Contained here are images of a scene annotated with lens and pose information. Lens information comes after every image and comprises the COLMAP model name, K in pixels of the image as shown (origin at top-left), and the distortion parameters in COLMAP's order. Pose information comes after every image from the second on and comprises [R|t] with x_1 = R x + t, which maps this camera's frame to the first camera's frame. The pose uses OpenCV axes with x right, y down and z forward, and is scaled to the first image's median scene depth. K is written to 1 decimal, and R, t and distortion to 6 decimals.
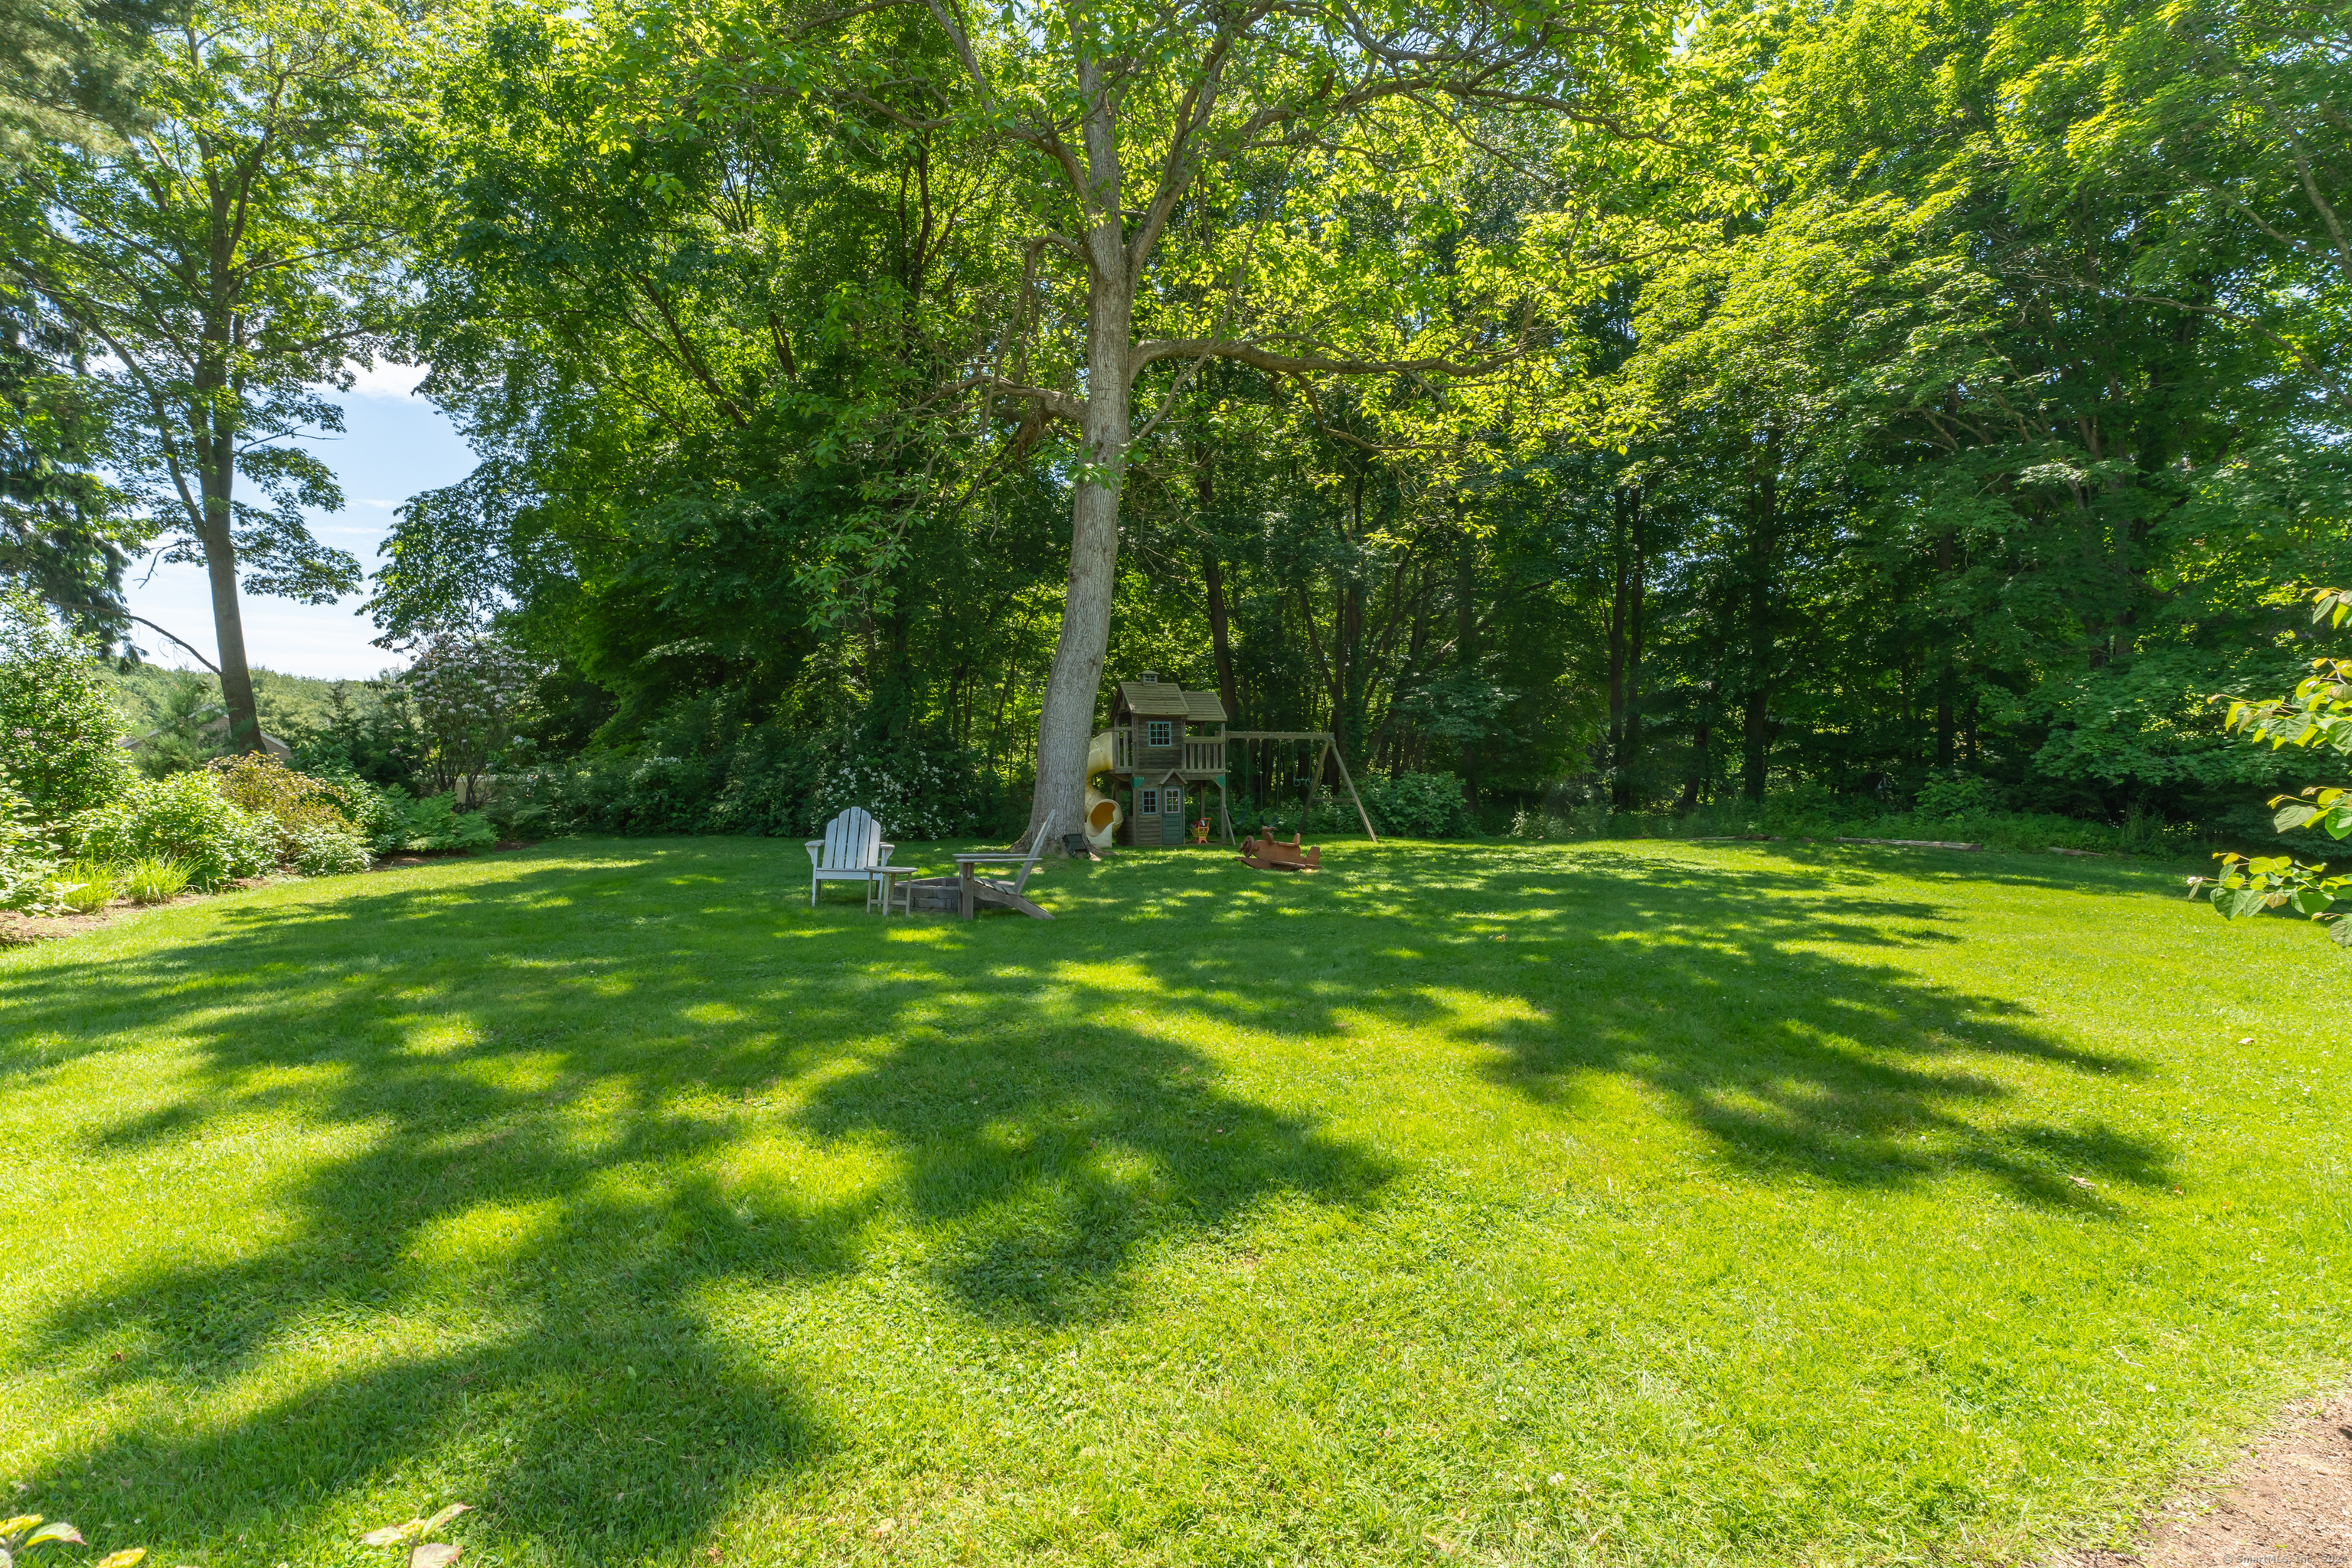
lens RADIAL K [[1044.3, 0, 1187.0], [0, 1044.3, 771.6], [0, 0, 1]] dist [-0.003352, -0.000293]
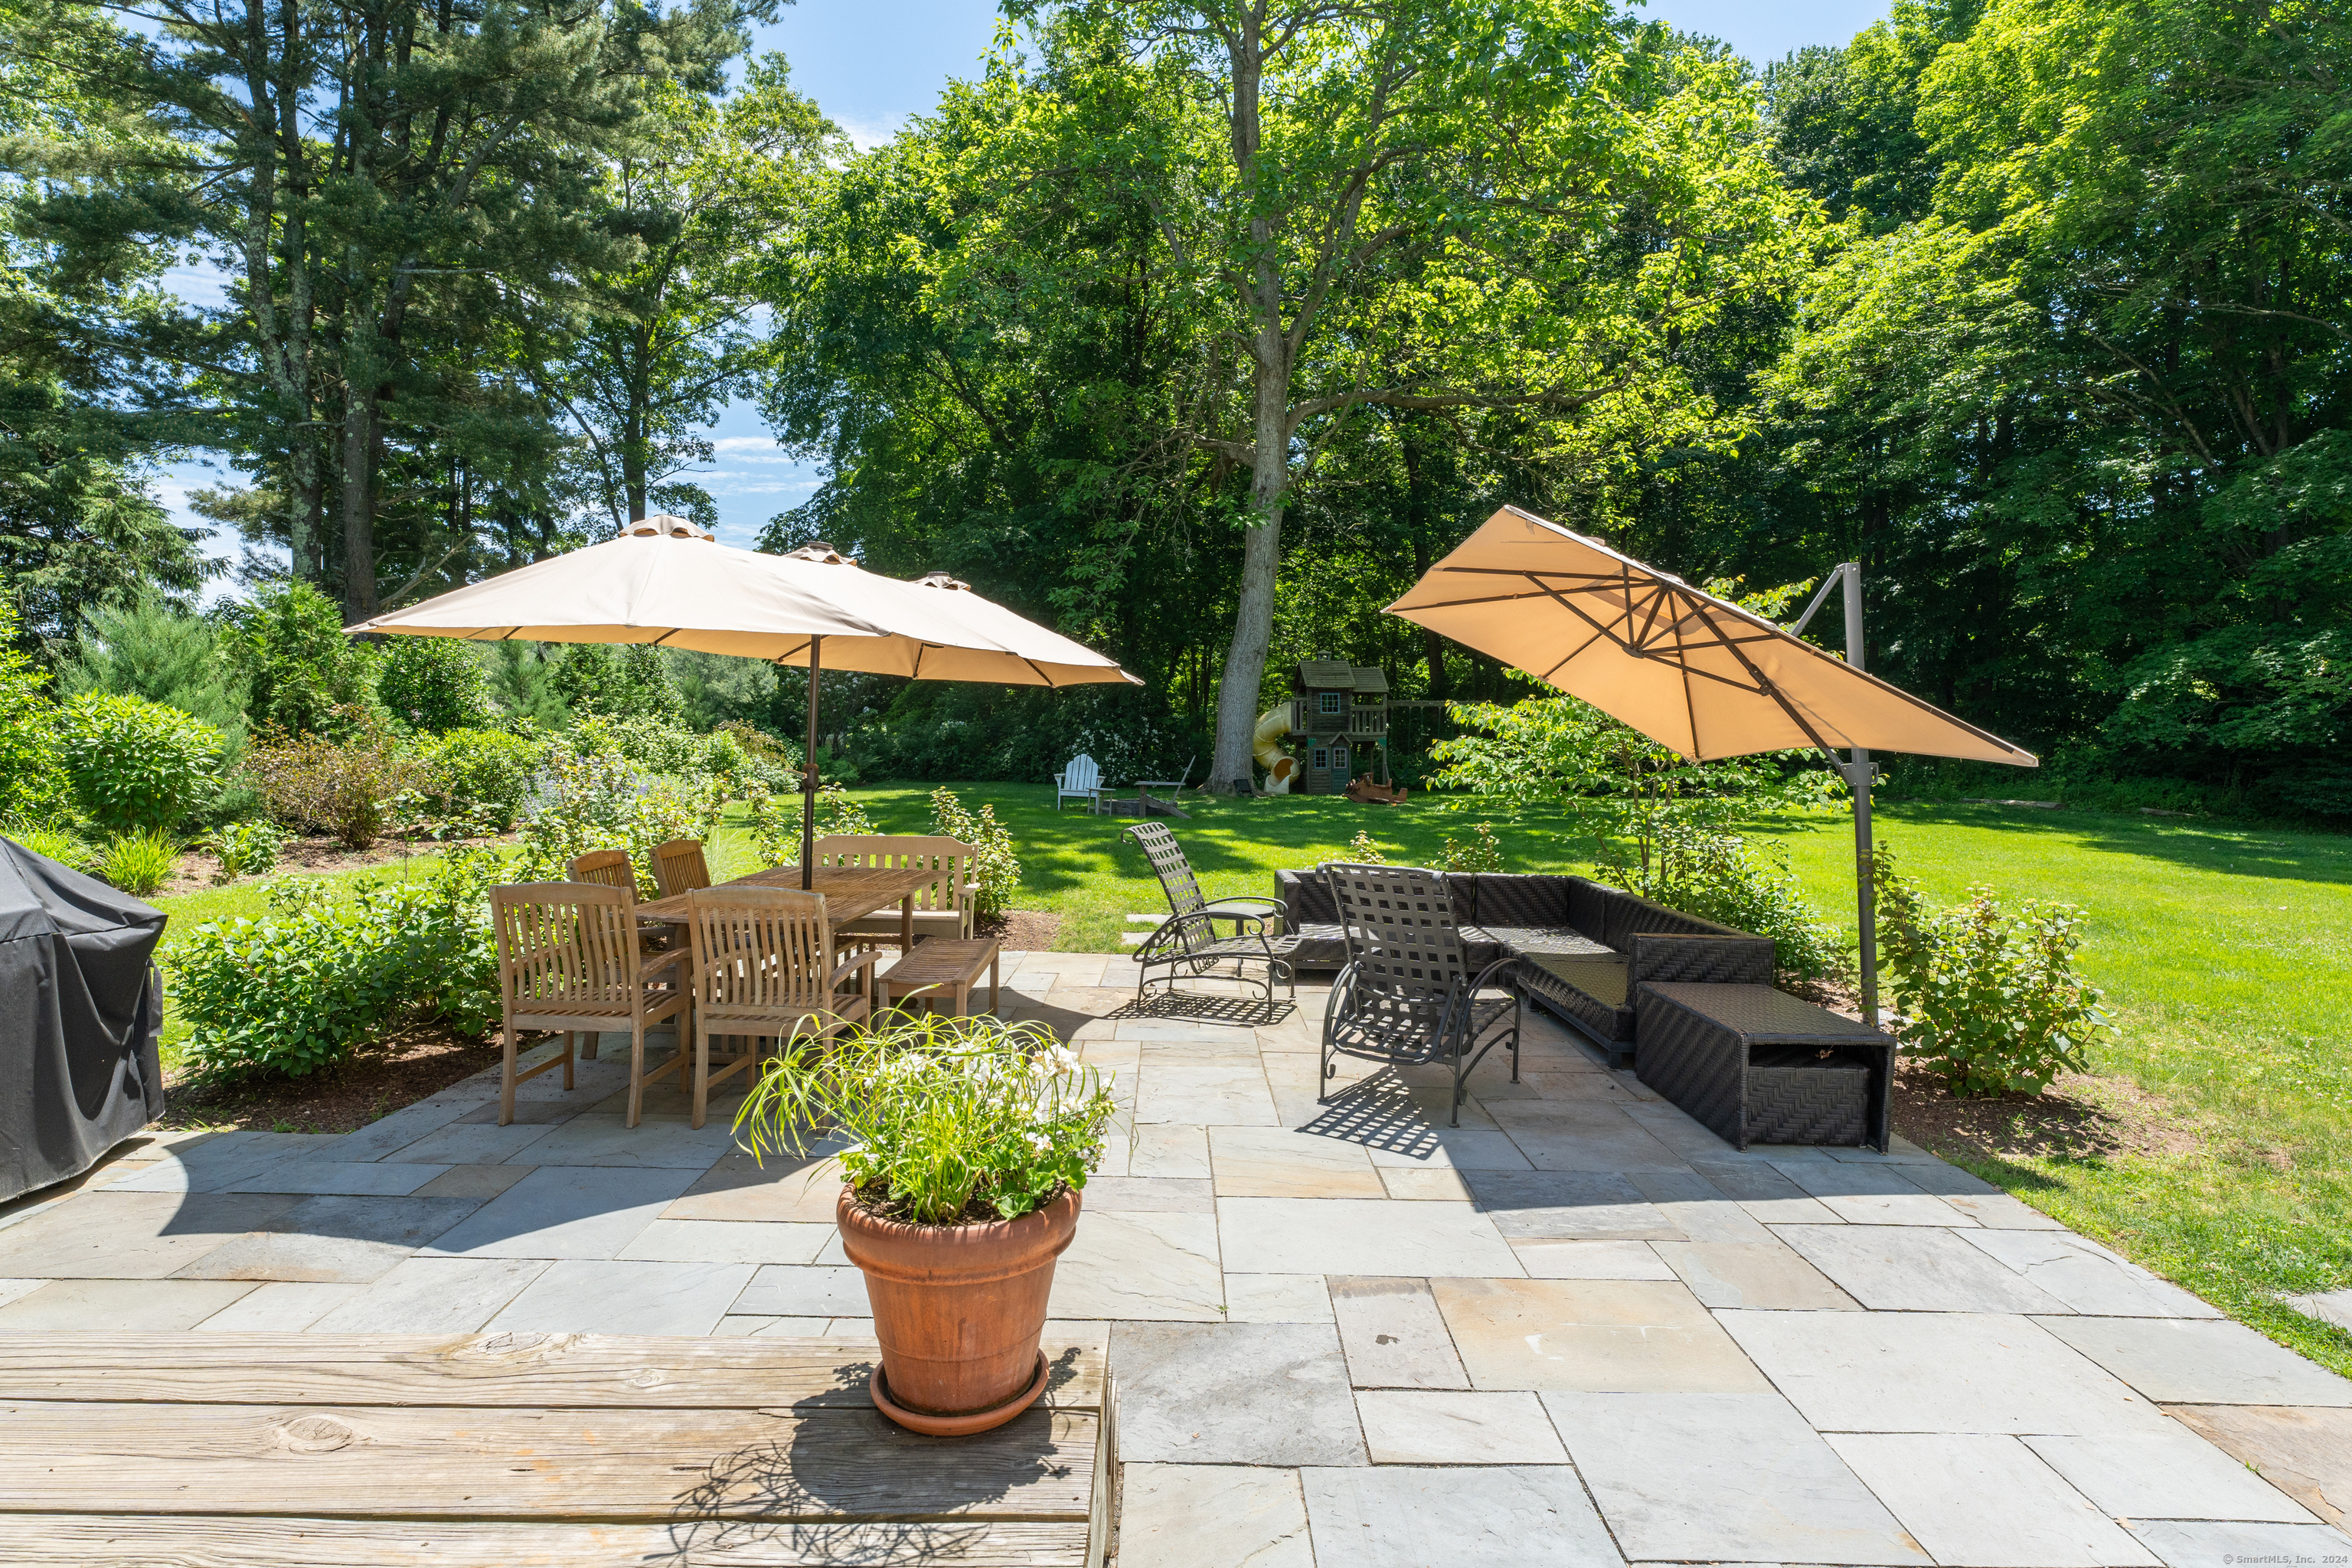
lens RADIAL K [[1219.7, 0, 1175.8], [0, 1219.7, 784.4], [0, 0, 1]] dist [0.002629, 0.000272]
pose [[0.966879, 0.015372, -0.254772, 0.162775], [-0.004894, 0.999118, 0.041709, 0.001027], [0.255189, -0.039080, 0.966101, -0.425691]]
